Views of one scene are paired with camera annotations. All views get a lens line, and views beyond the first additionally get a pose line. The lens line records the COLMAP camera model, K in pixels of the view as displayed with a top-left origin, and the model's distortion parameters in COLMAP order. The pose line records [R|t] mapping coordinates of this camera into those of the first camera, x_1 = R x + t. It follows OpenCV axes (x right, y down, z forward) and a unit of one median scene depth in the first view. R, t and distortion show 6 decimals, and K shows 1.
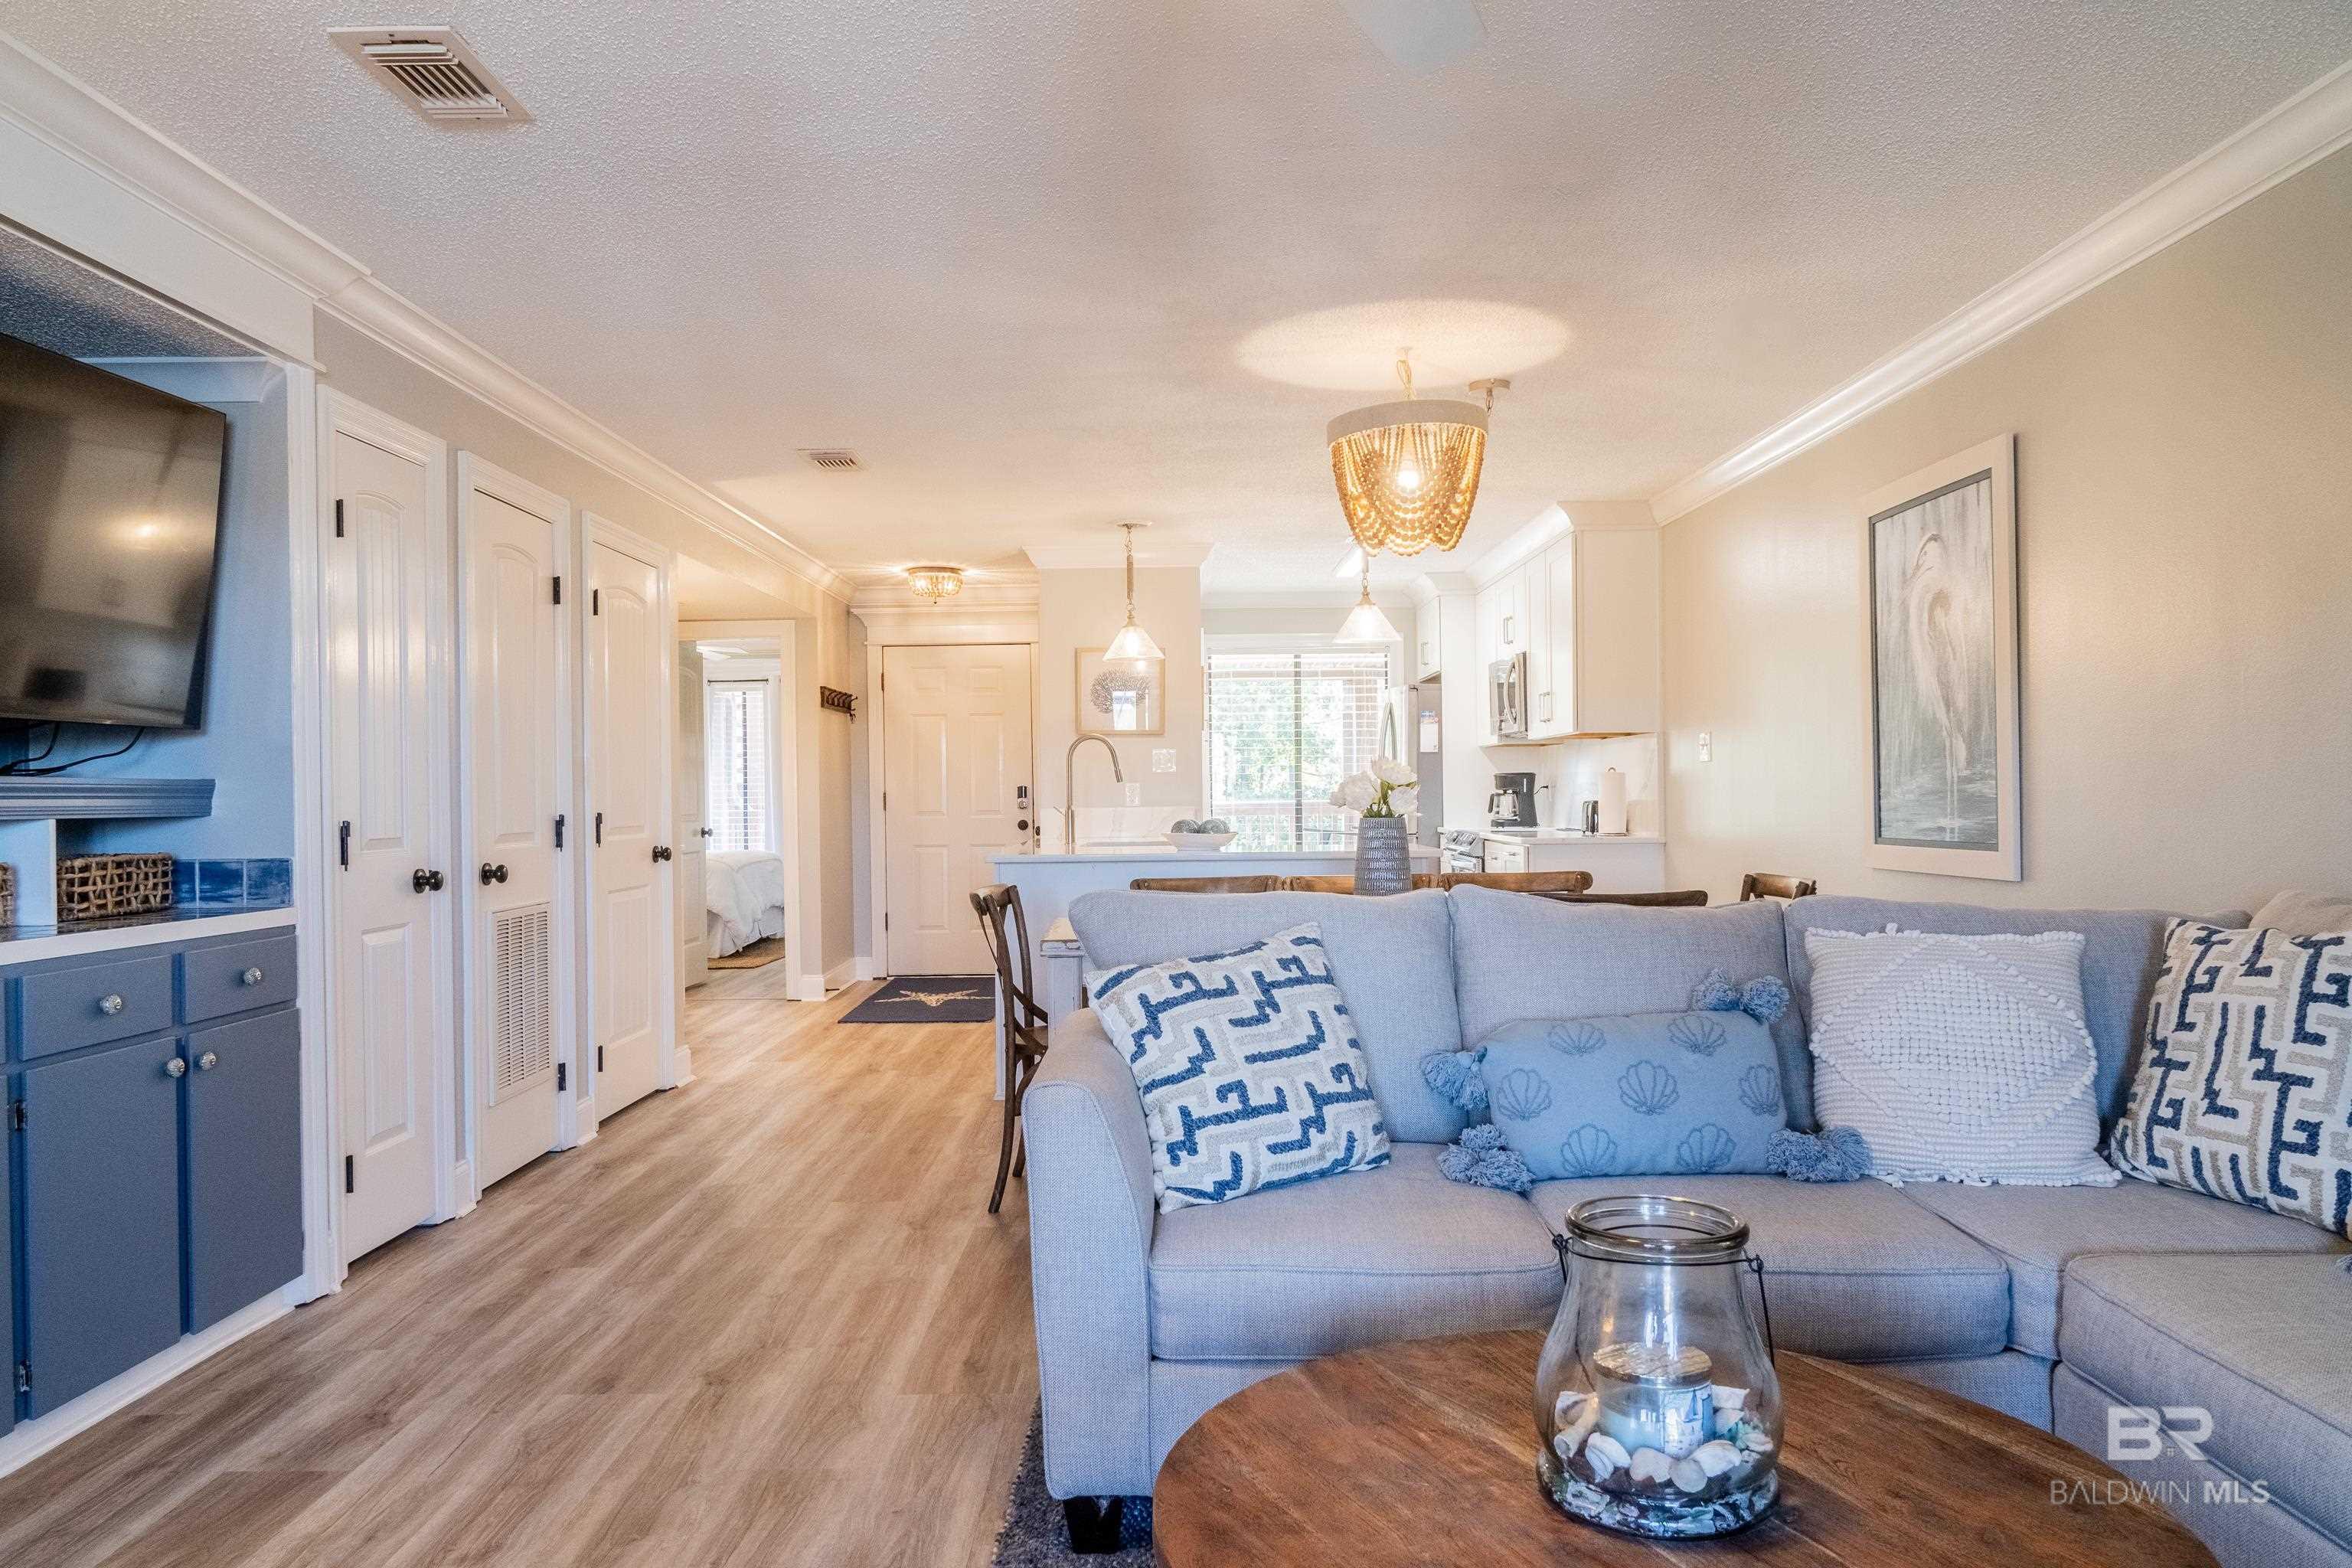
lens RADIAL K [[1616.0, 0, 1174.8], [0, 1616.0, 793.2], [0, 0, 1]] dist [-0.009059, 0.005271]
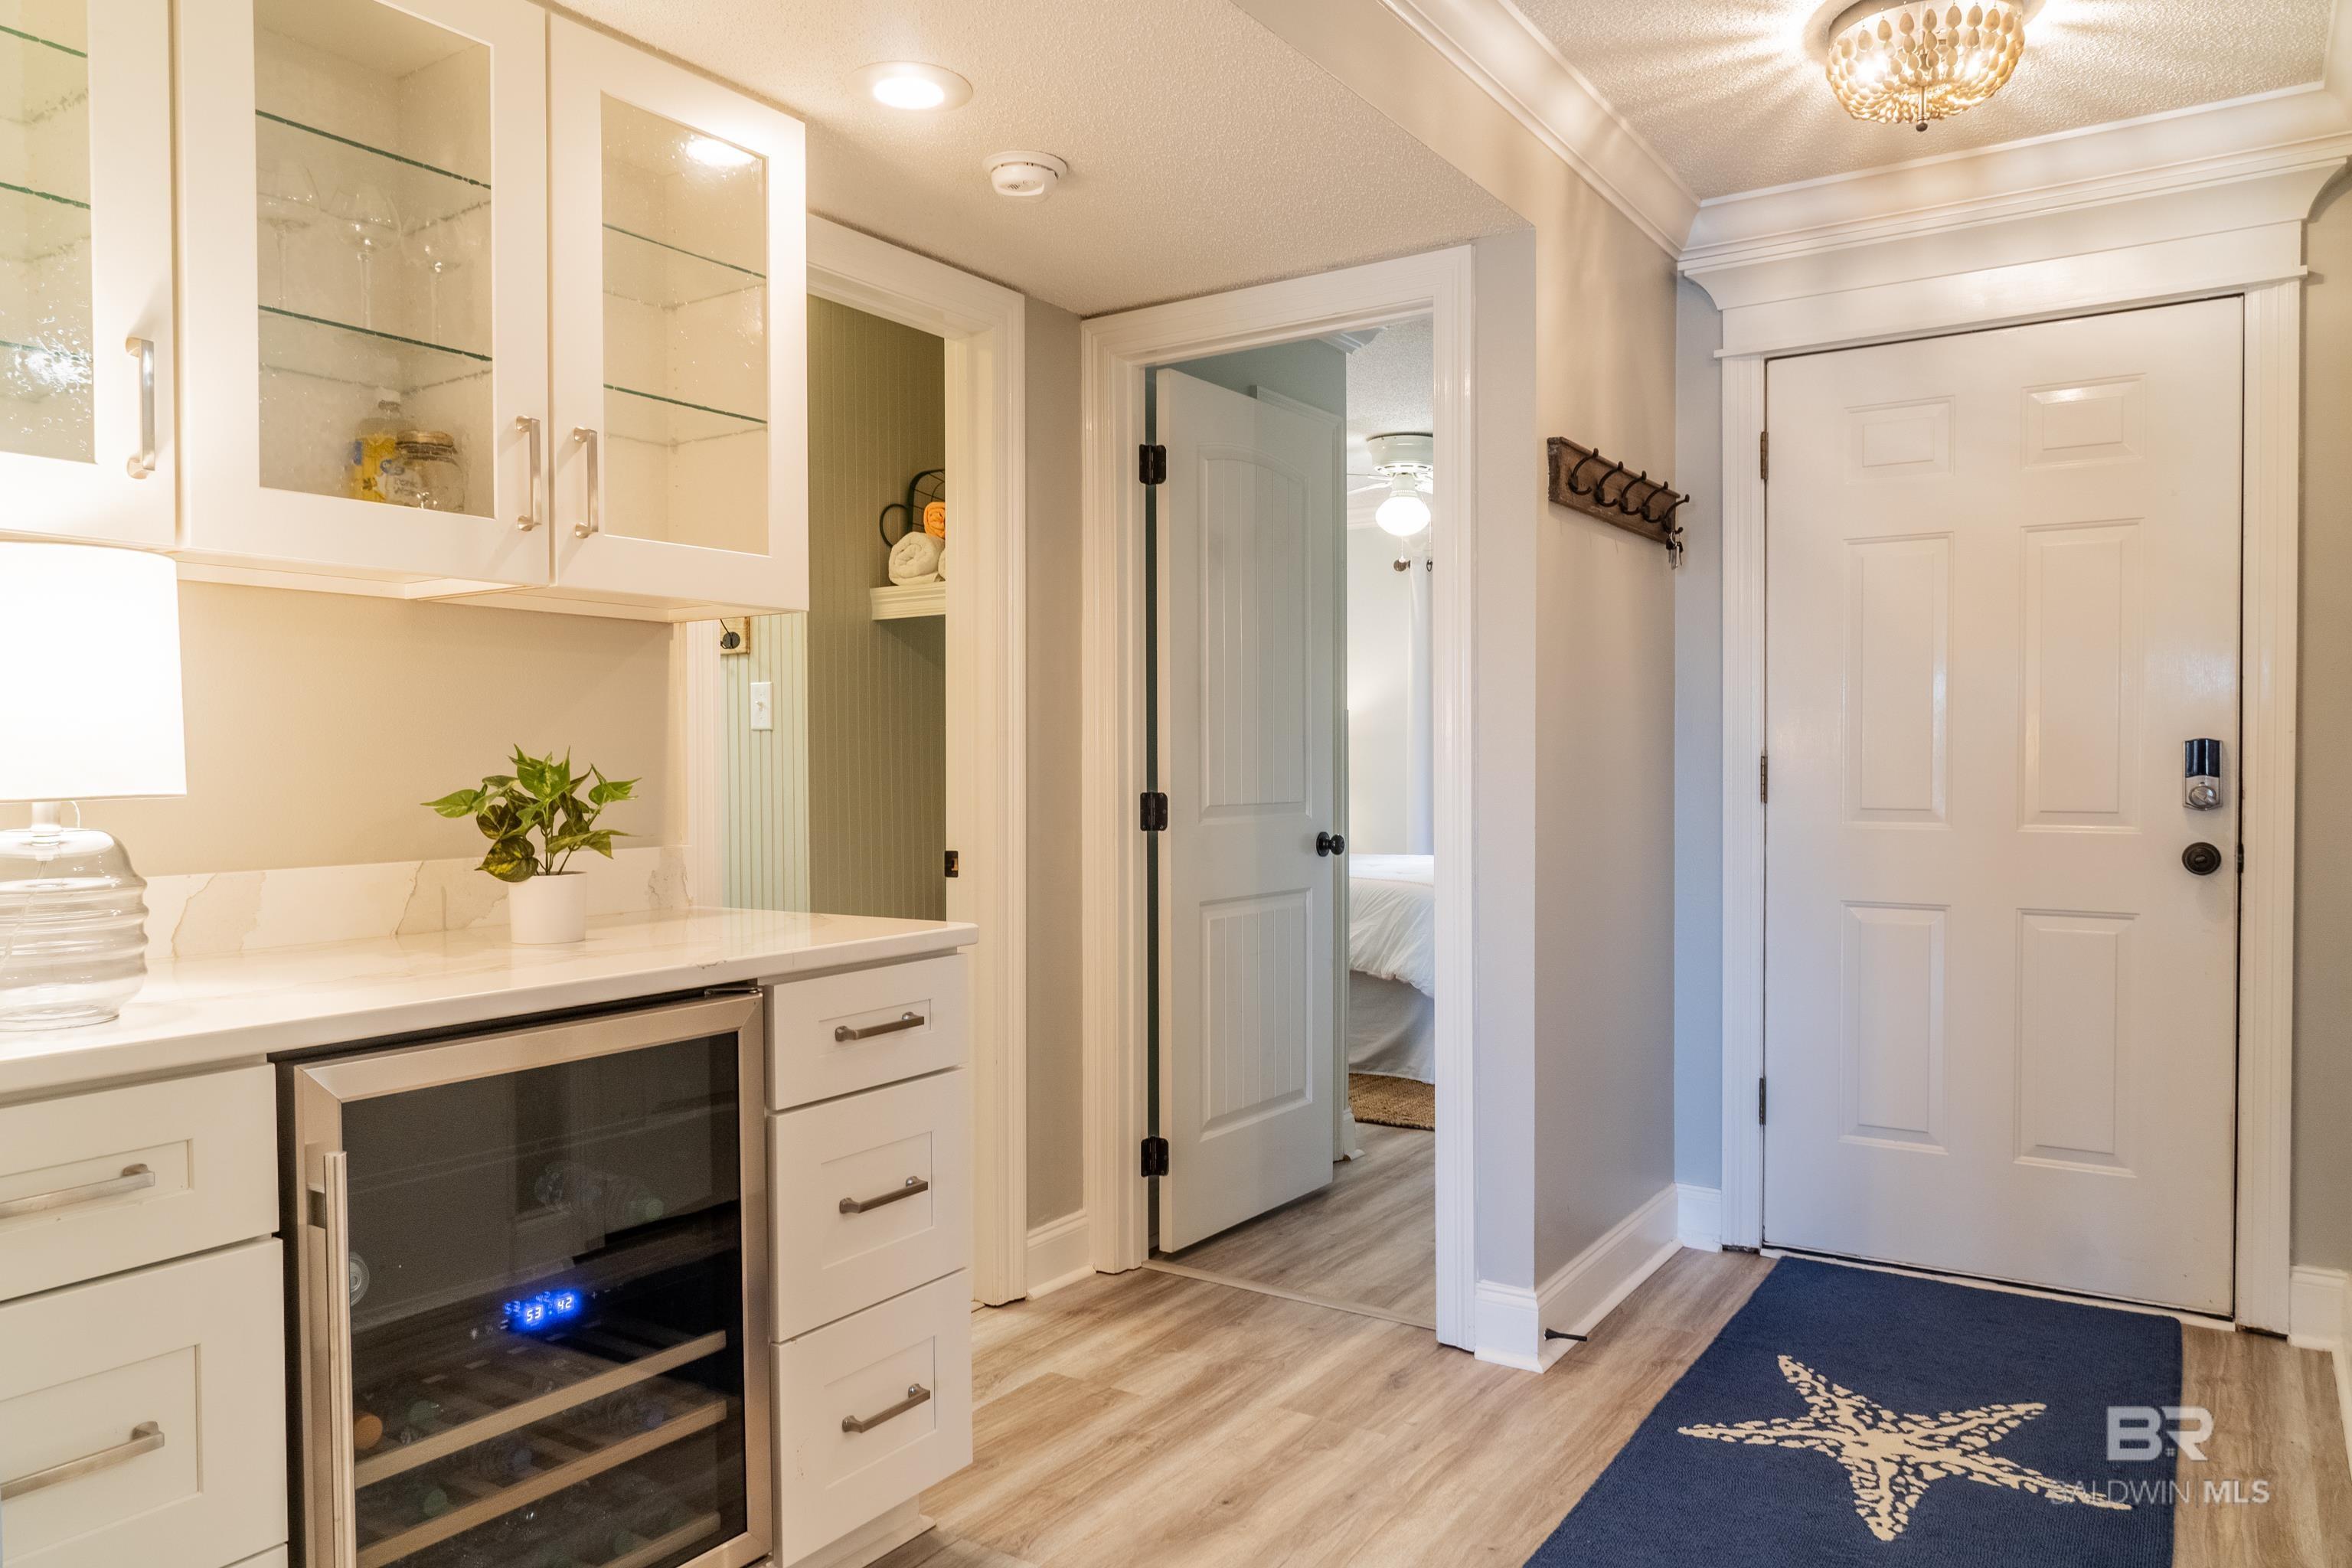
lens RADIAL K [[1581.8, 0, 1184.6], [0, 1581.8, 799.4], [0, 0, 1]] dist [-0.008574, -0.000093]
pose [[0.833736, 0.025639, -0.551568, -0.253161], [-0.009980, 0.999458, 0.031373, -0.000520], [0.552073, -0.020653, 0.833540, 1.752720]]
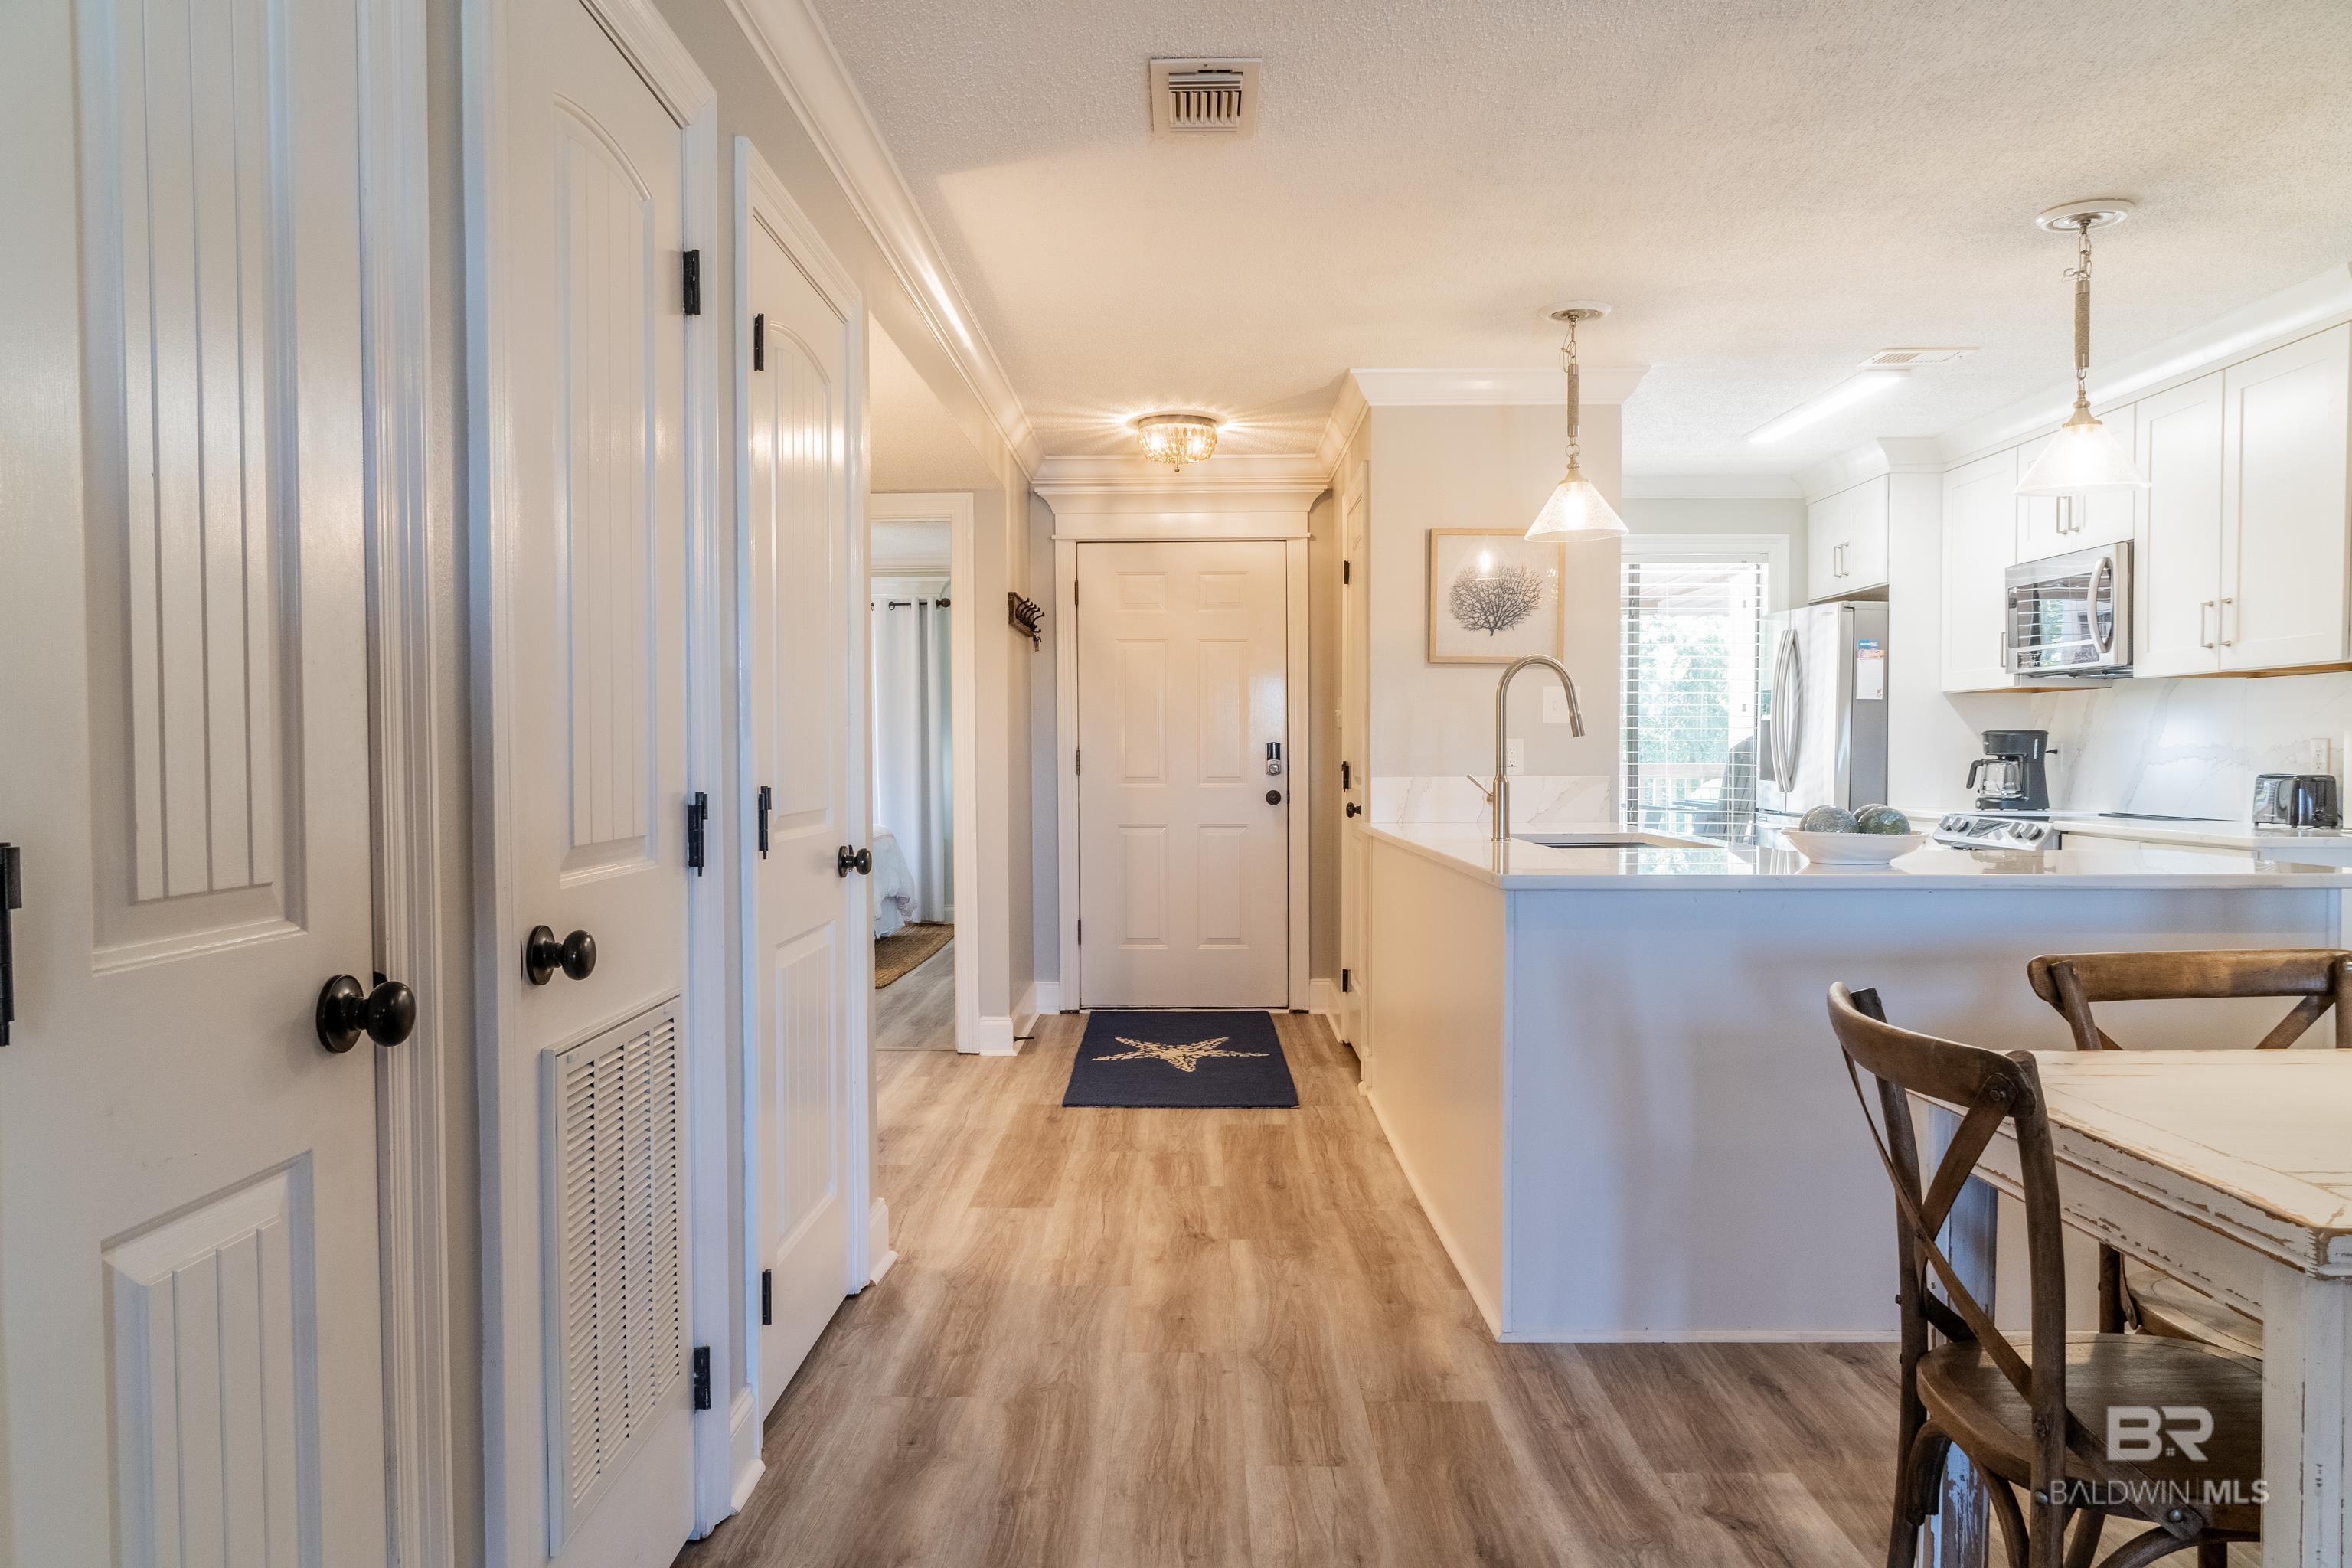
lens RADIAL K [[1606.5, 0, 1170.2], [0, 1606.5, 799.8], [0, 0, 1]] dist [-0.002896, 0.000801]
pose [[0.999862, 0.010576, -0.012838, -0.365529], [-0.010194, 0.999515, 0.029437, 0.001190], [0.013143, -0.029302, 0.999484, 0.834762]]
